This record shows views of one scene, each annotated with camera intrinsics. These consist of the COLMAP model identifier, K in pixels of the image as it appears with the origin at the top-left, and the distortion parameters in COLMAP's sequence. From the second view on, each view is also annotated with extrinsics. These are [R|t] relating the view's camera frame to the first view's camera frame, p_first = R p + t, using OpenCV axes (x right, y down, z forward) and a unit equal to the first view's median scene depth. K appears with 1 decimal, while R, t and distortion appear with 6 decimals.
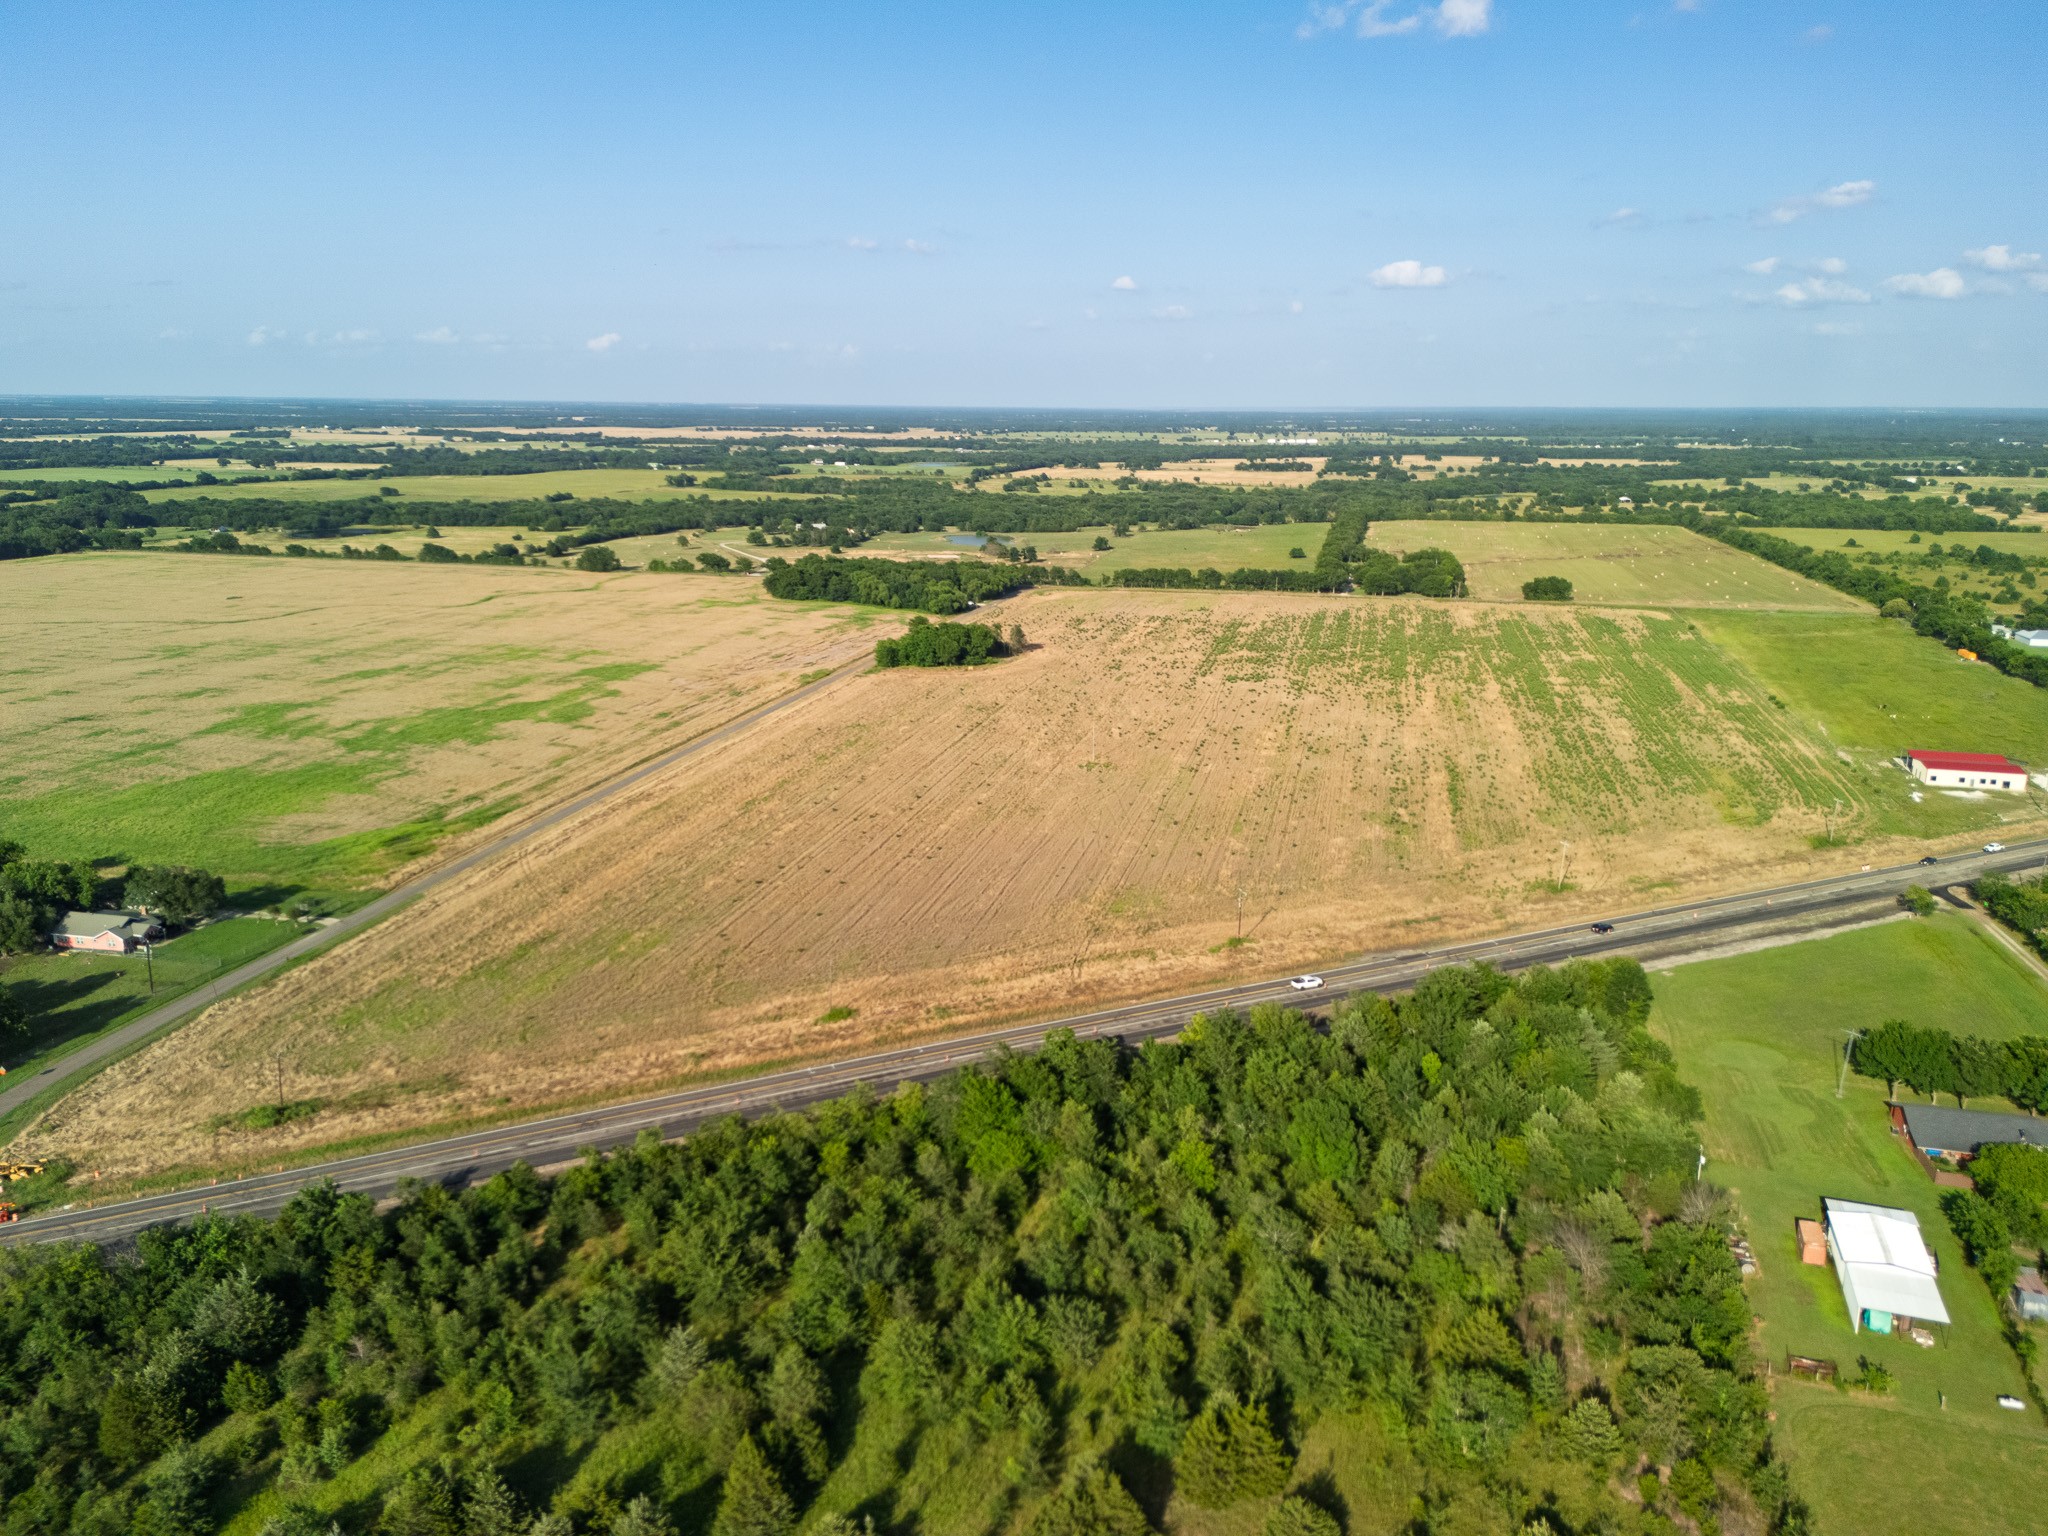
lens RADIAL K [[1492.4, 0, 1026.4], [0, 1492.4, 779.5], [0, 0, 1]] dist [0.085738, -0.085428]
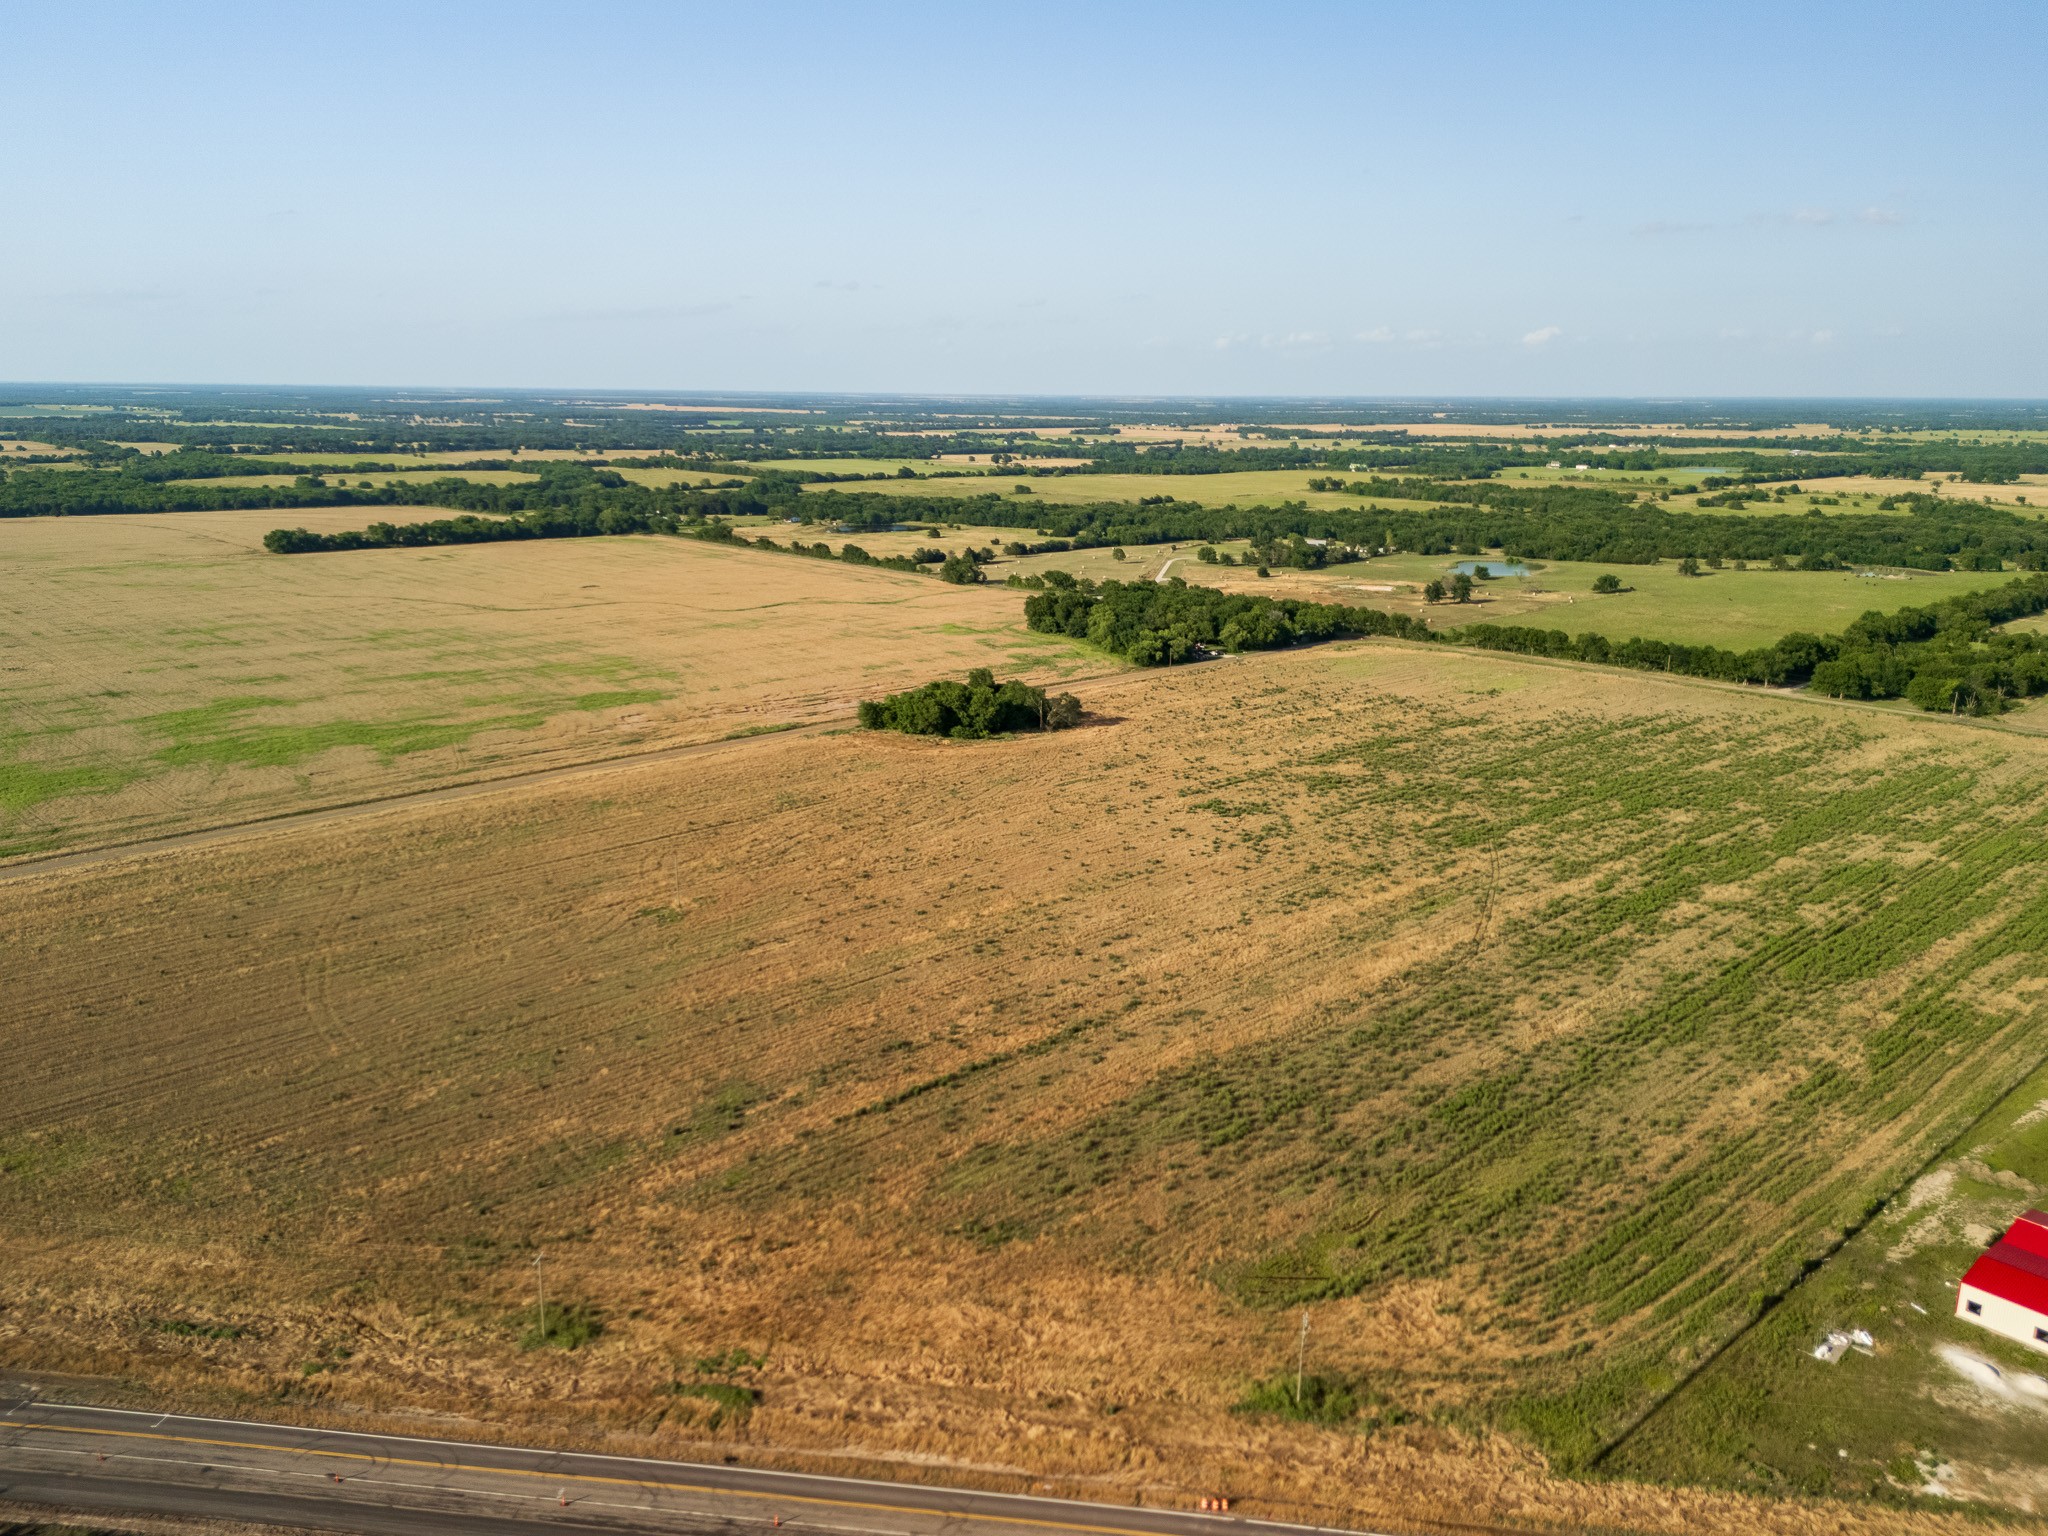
lens RADIAL K [[1501.0, 0, 1030.6], [0, 1501.0, 767.5], [0, 0, 1]] dist [0.092313, -0.102426]
pose [[0.834468, 0.133459, -0.534651, 0.308901], [-0.136621, 0.990043, 0.033899, -0.068526], [0.533851, 0.044757, 0.844393, 0.257165]]
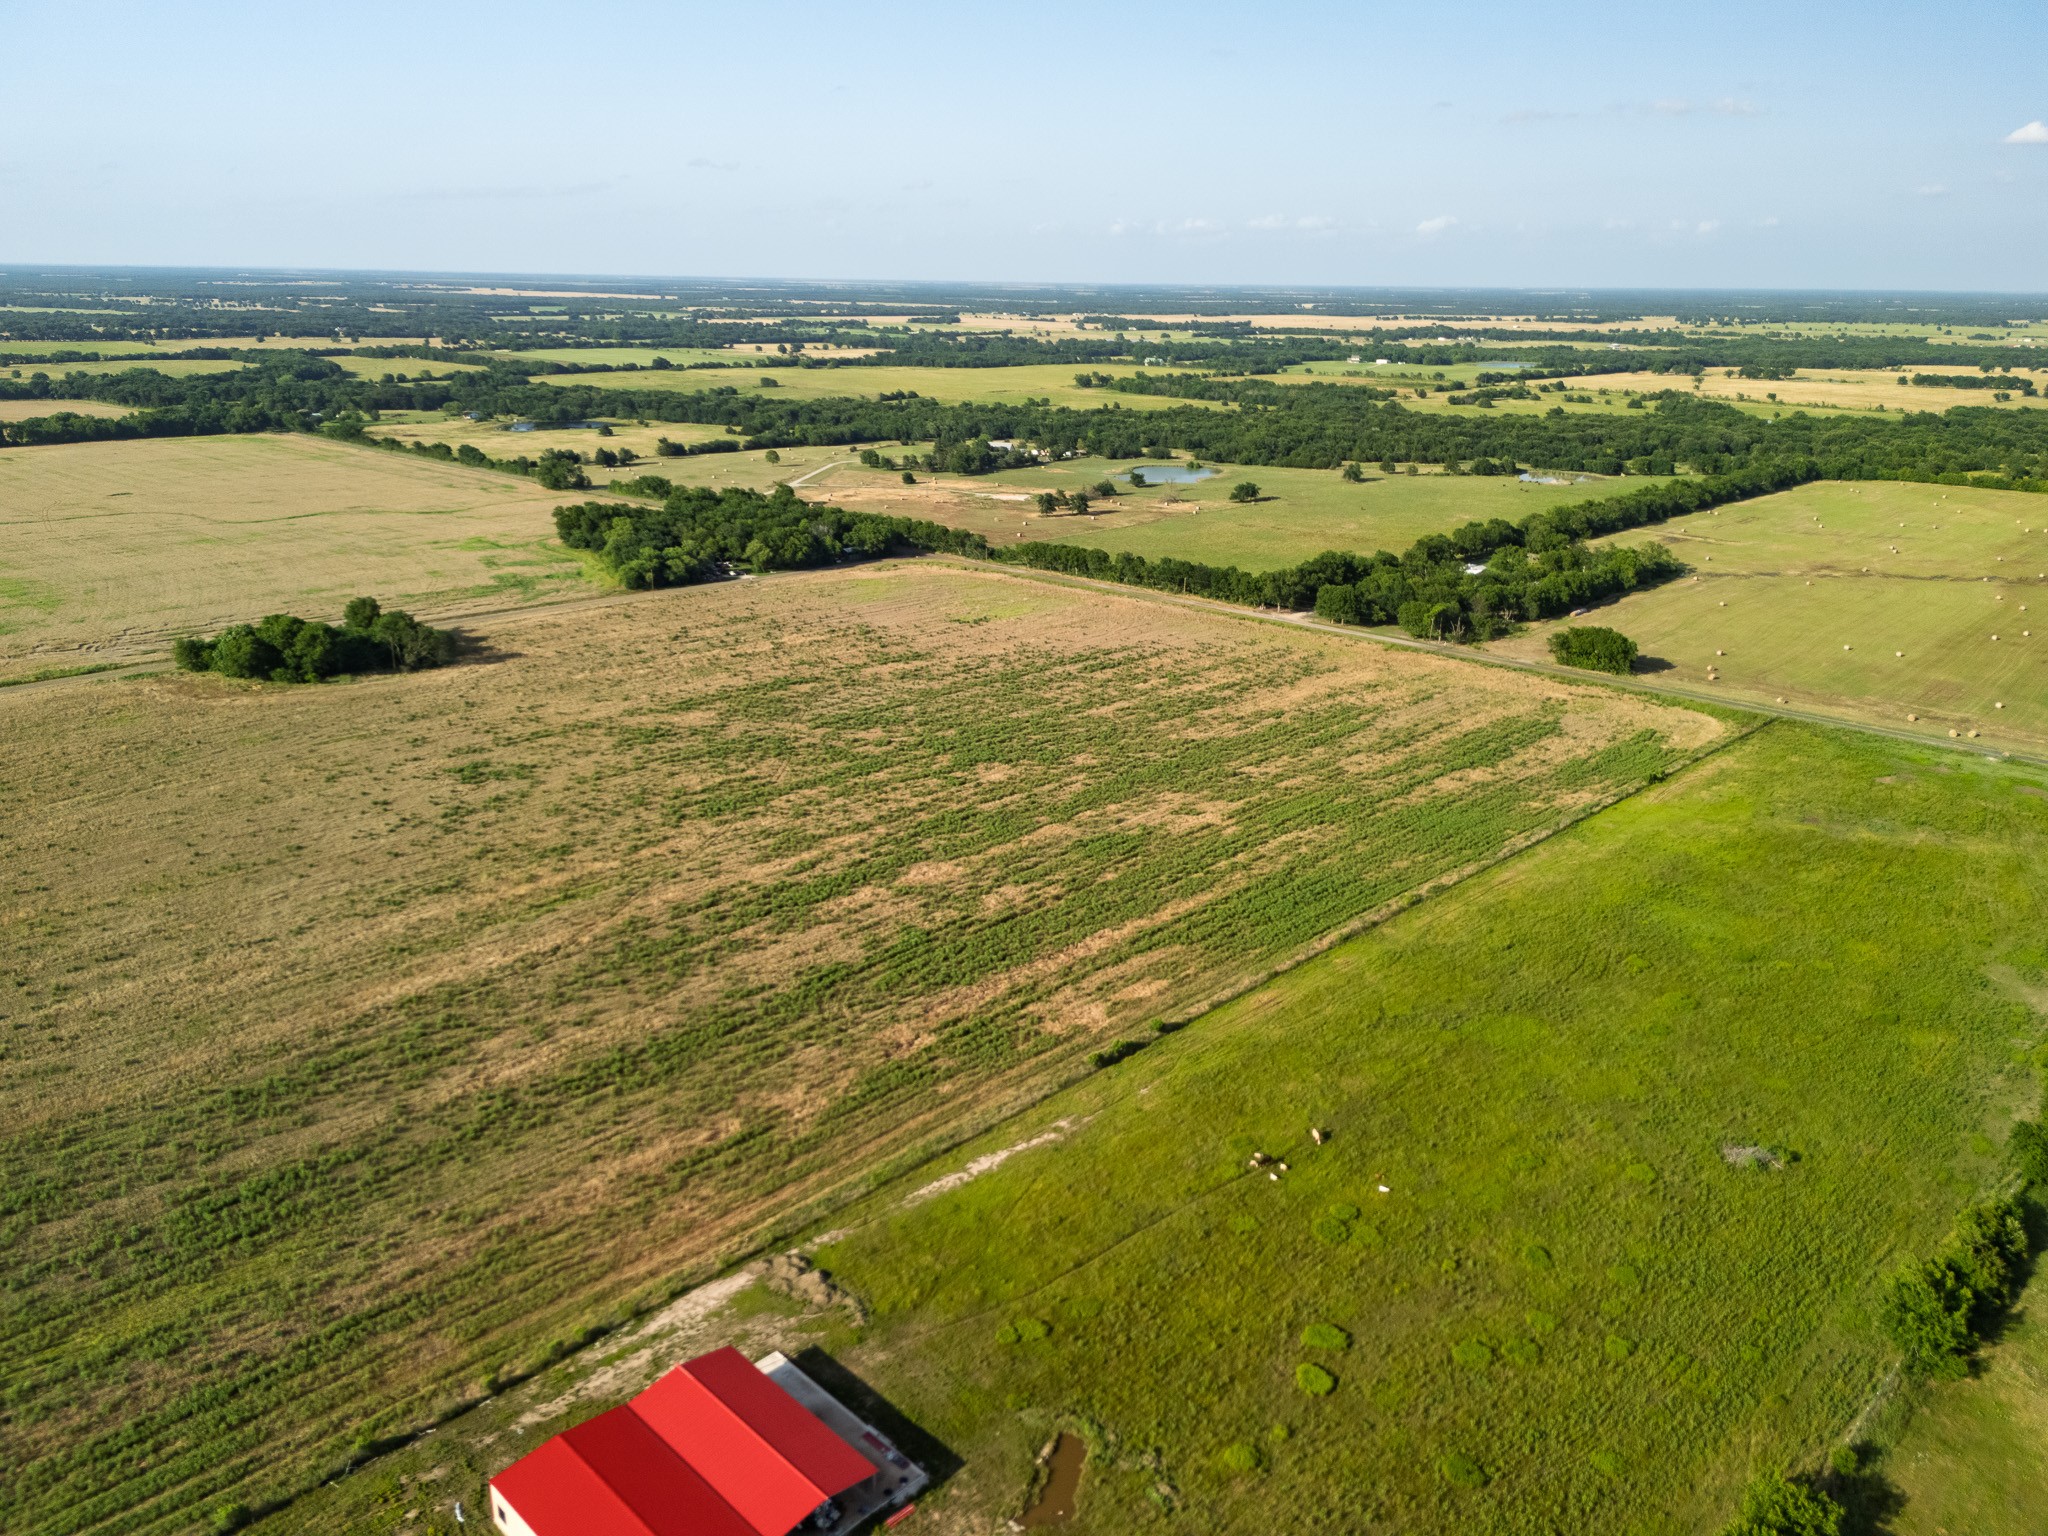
lens RADIAL K [[1501.0, 0, 1030.6], [0, 1501.0, 767.5], [0, 0, 1]] dist [0.092313, -0.102426]
pose [[0.867164, 0.157417, -0.472489, 0.435534], [-0.128231, 0.987318, 0.093597, -0.108098], [0.481230, -0.020577, 0.876353, 0.406468]]
